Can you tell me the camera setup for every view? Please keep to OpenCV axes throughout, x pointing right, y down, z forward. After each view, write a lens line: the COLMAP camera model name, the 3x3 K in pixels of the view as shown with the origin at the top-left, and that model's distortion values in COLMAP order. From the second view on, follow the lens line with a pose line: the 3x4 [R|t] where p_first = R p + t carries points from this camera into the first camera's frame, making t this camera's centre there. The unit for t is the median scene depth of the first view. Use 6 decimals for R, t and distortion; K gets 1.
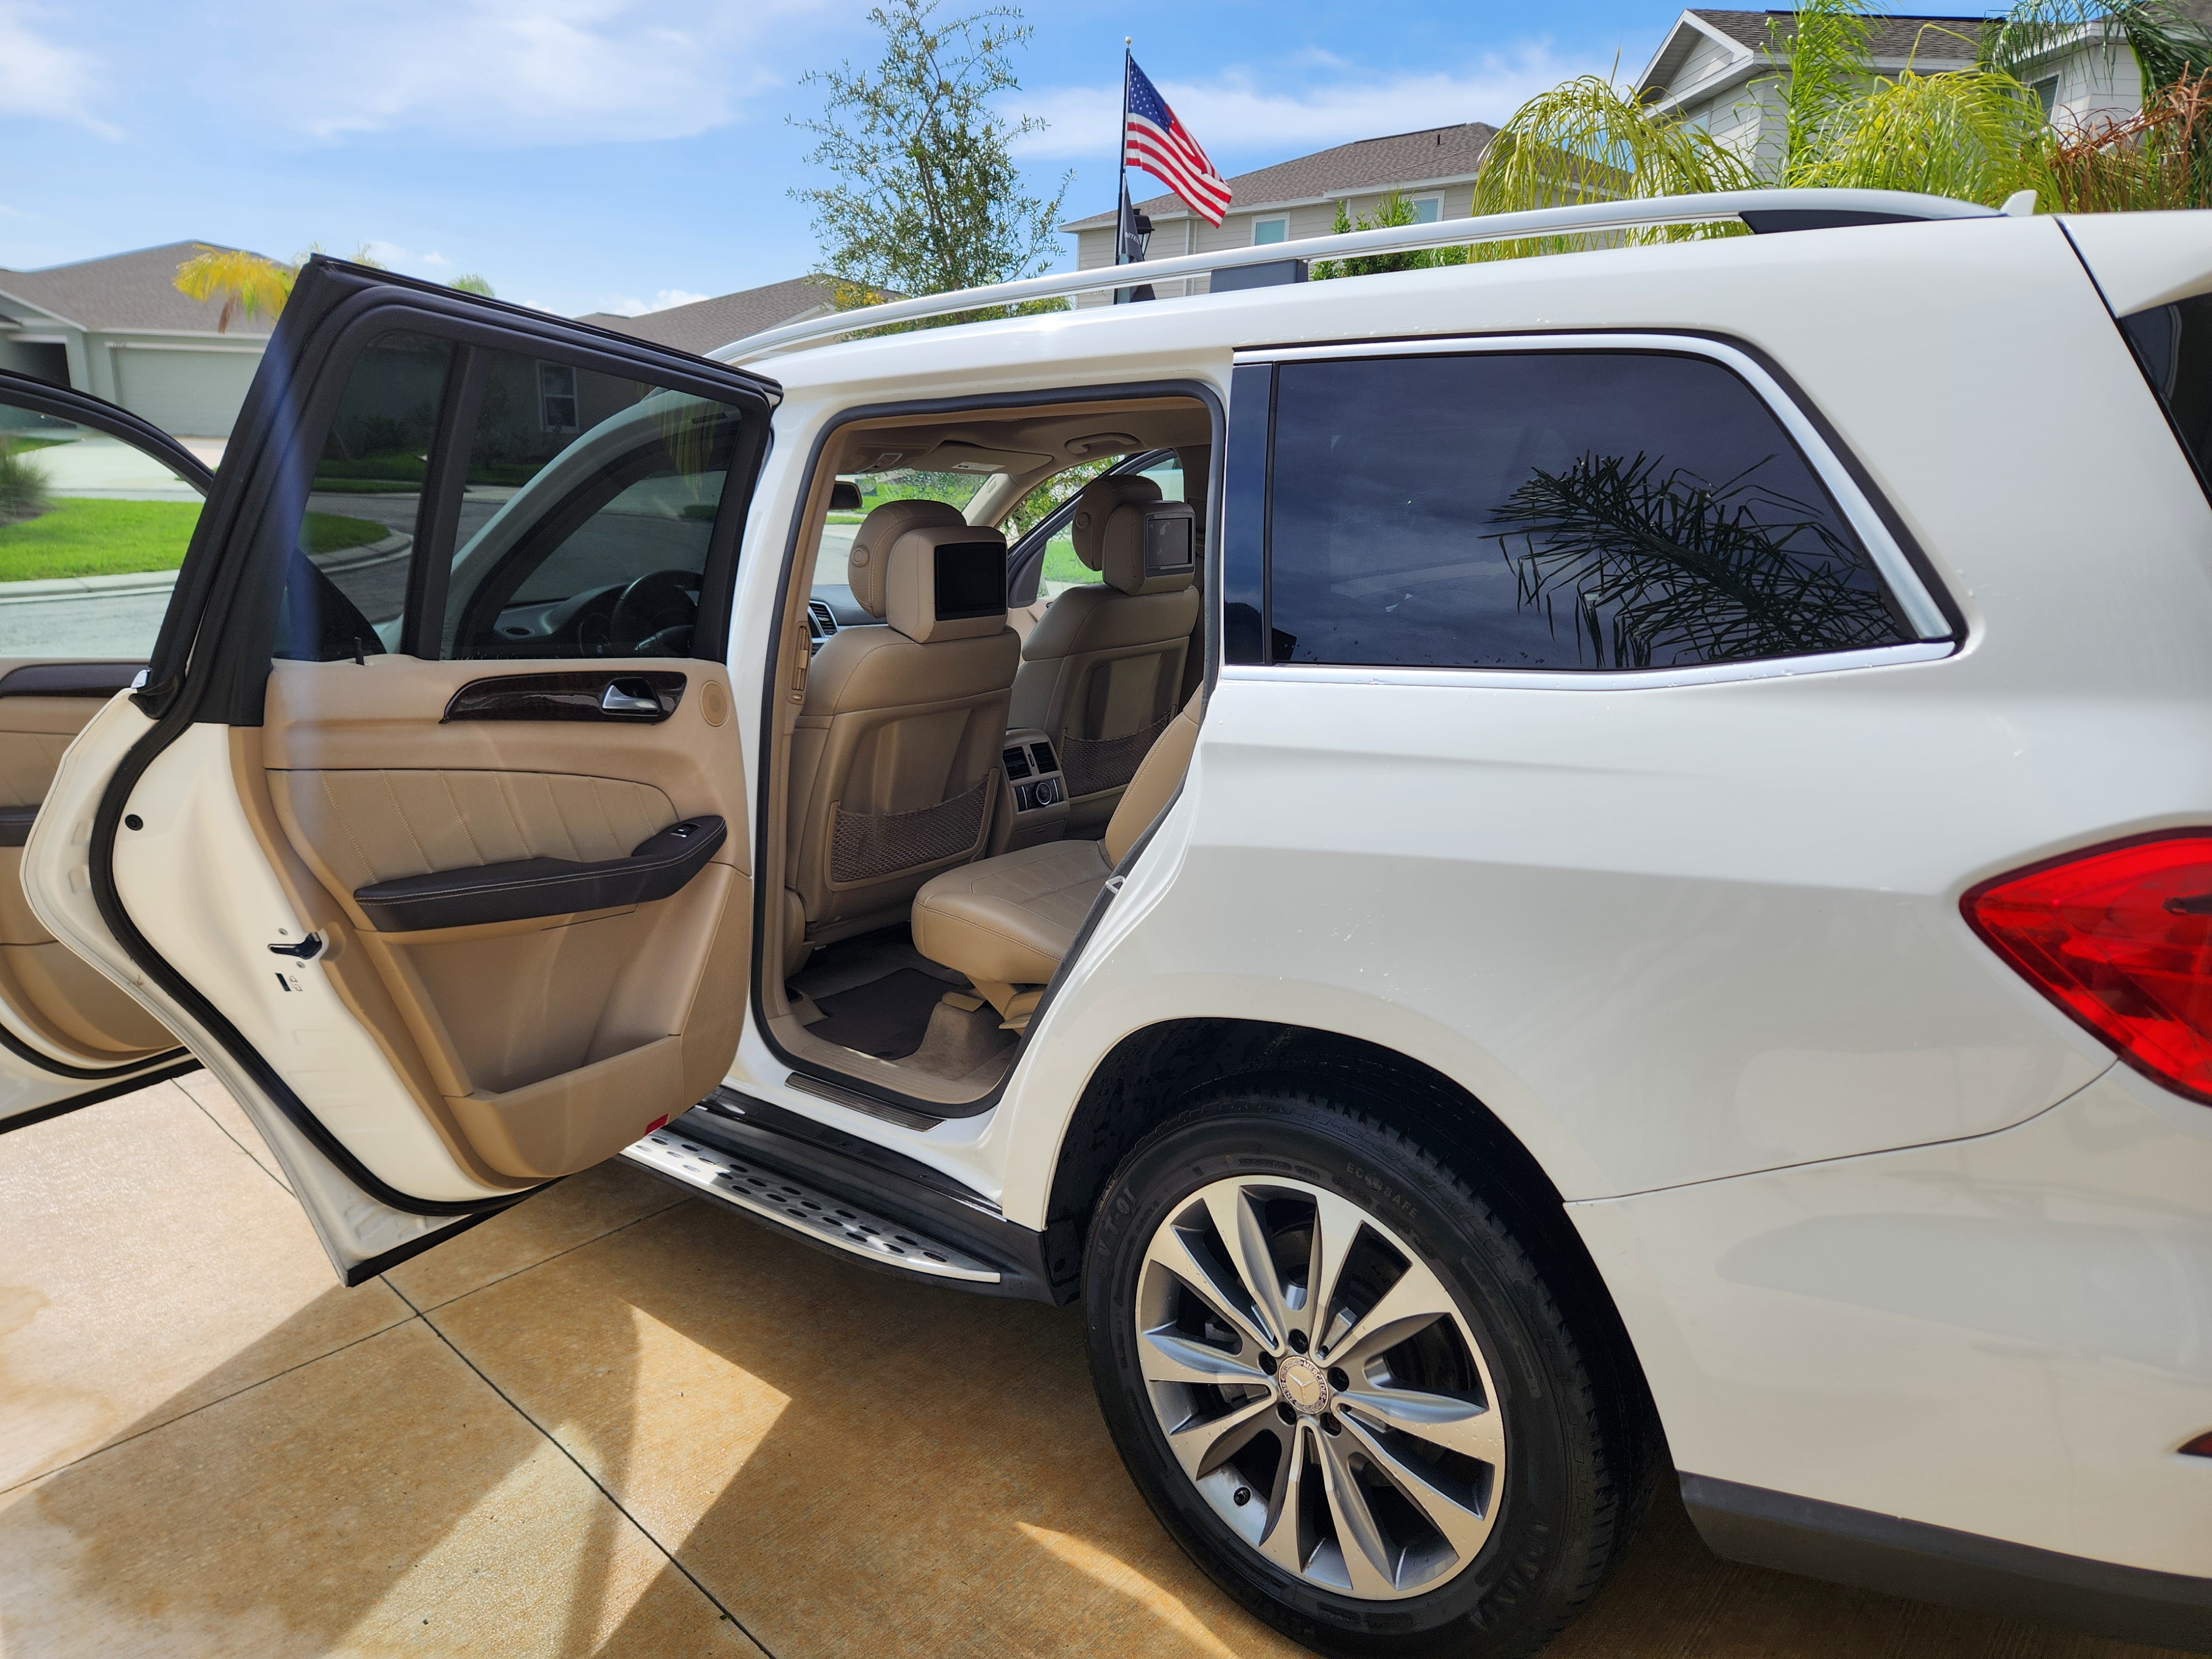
lens RADIAL K [[1542.1, 0, 1119.0], [0, 1542.1, 828.8], [0, 0, 1]] dist [0.058552, -0.045780]
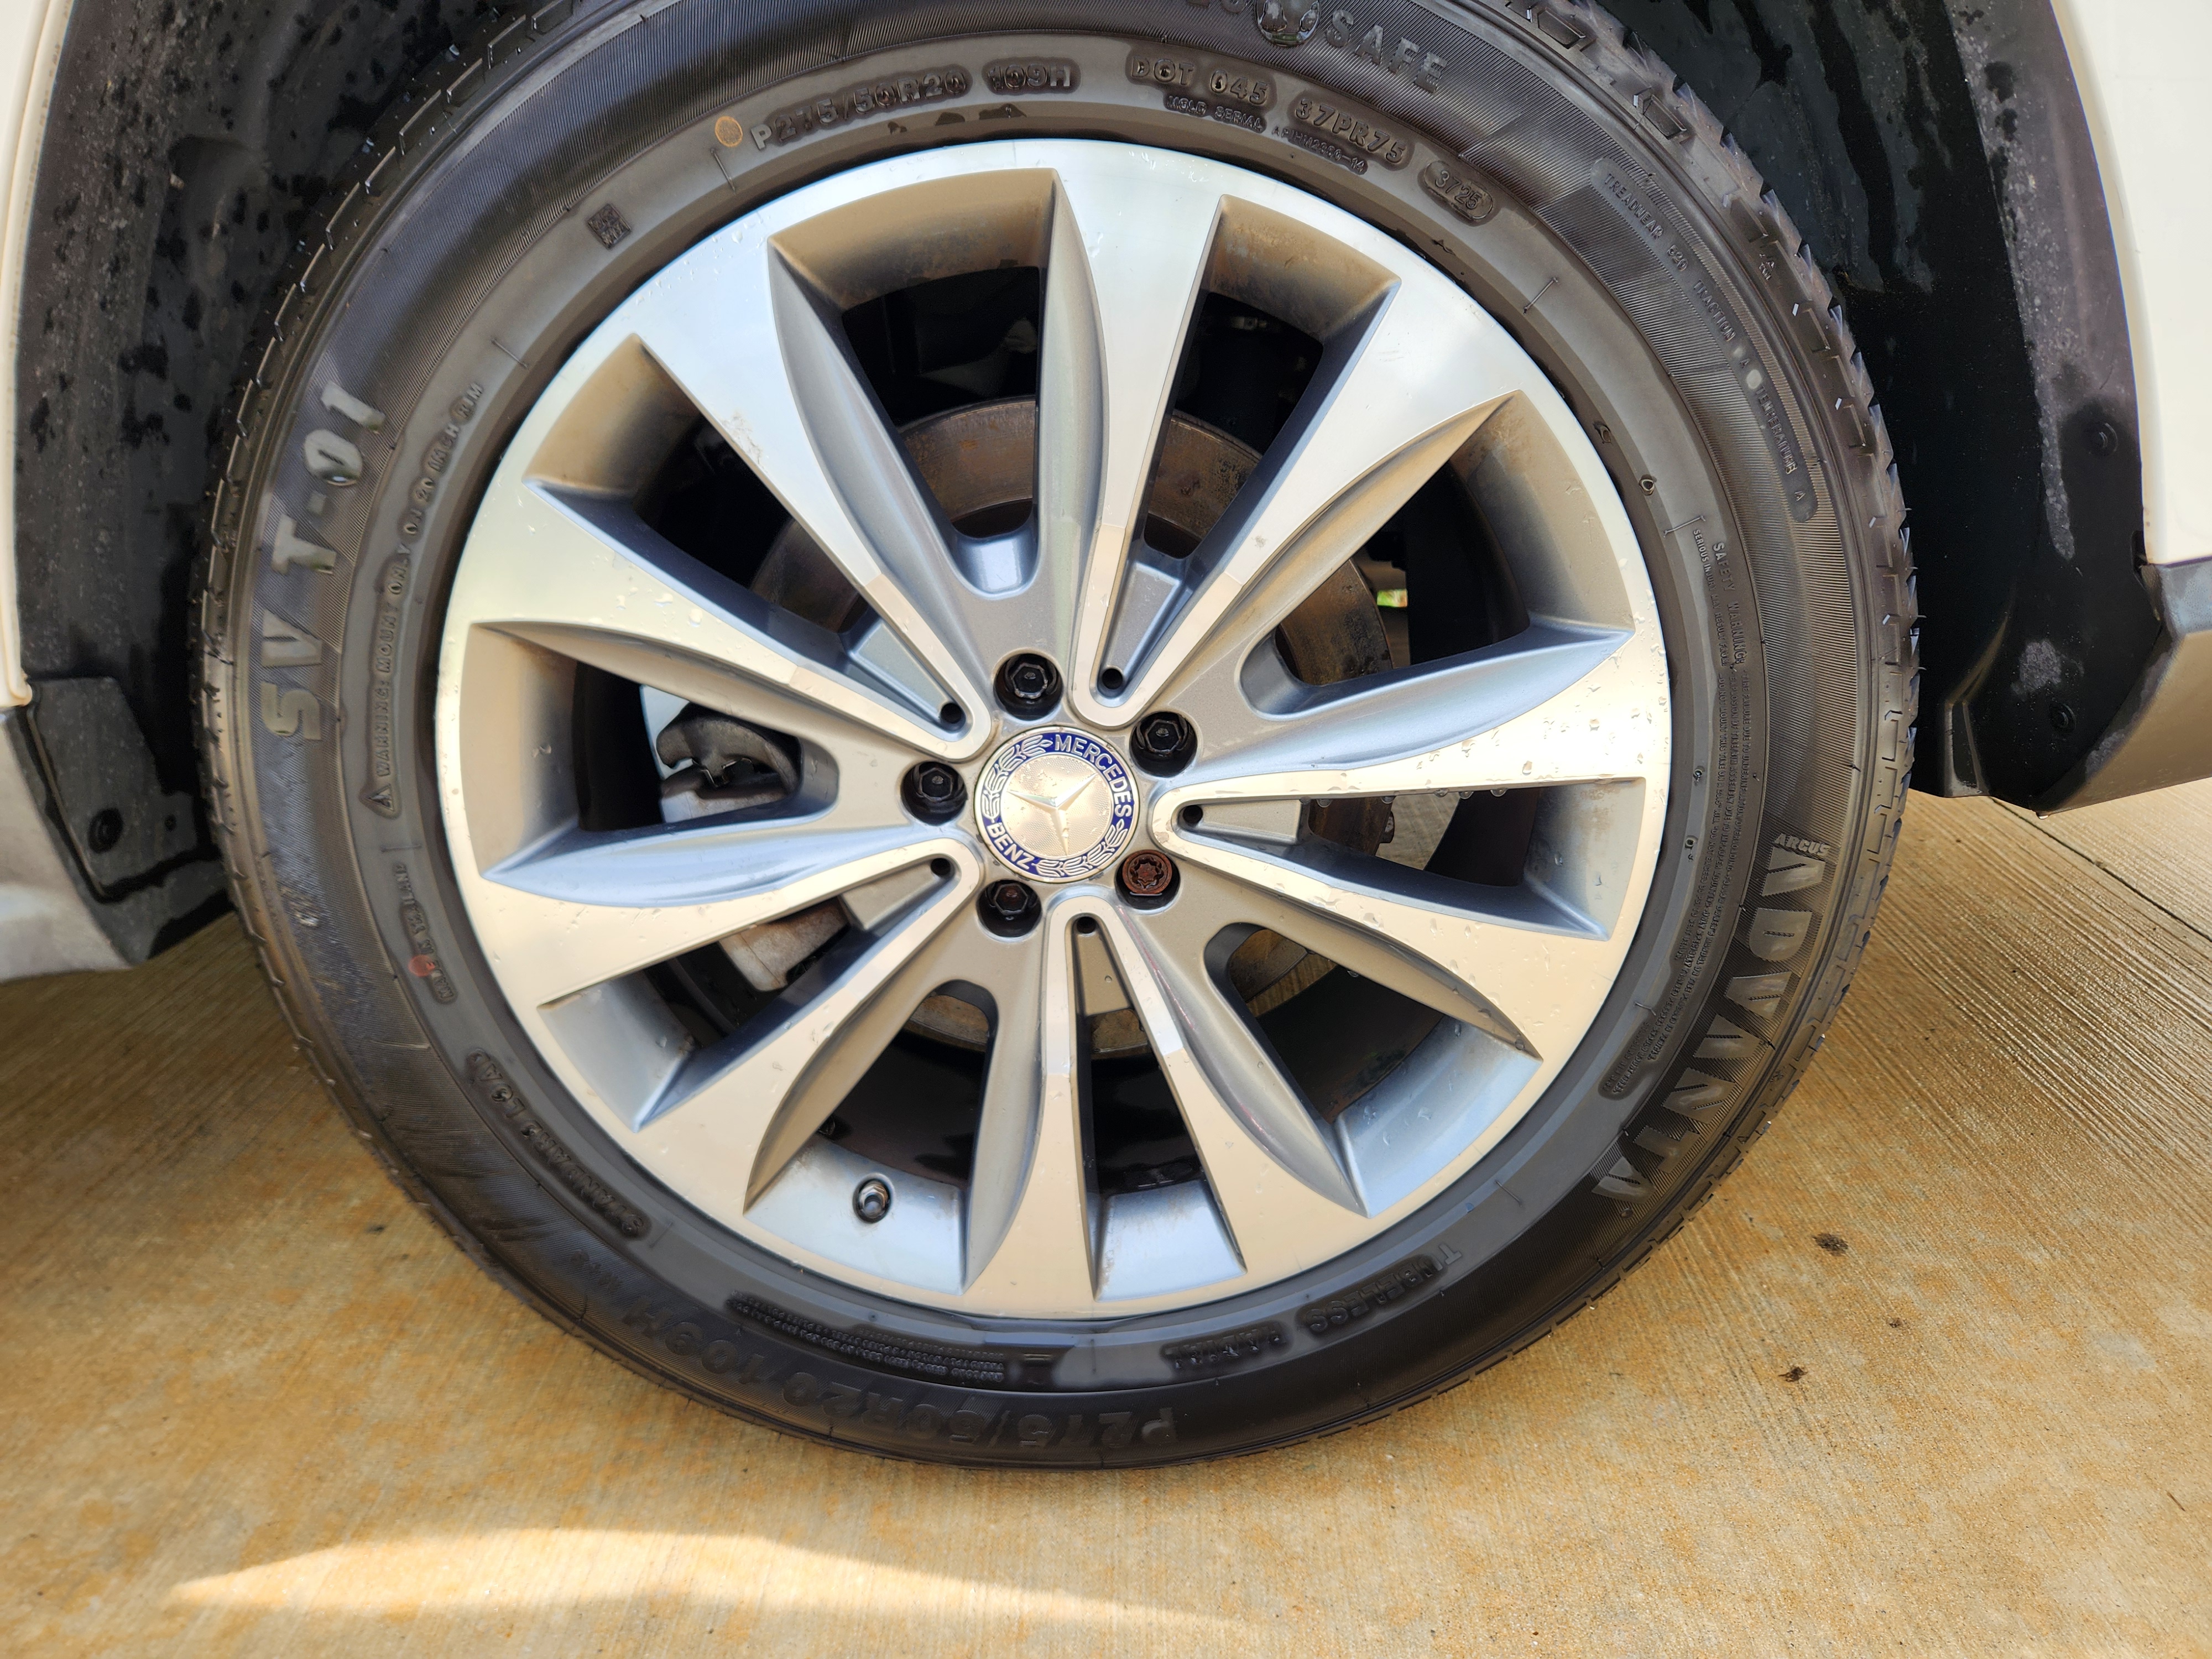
lens RADIAL K [[1542.1, 0, 1119.0], [0, 1542.1, 828.8], [0, 0, 1]] dist [0.058552, -0.045780]
pose [[0.772512, -0.234829, 0.589983, -0.069950], [0.168480, 0.971606, 0.166121, 0.269774], [-0.612242, -0.028931, 0.790141, 0.625602]]
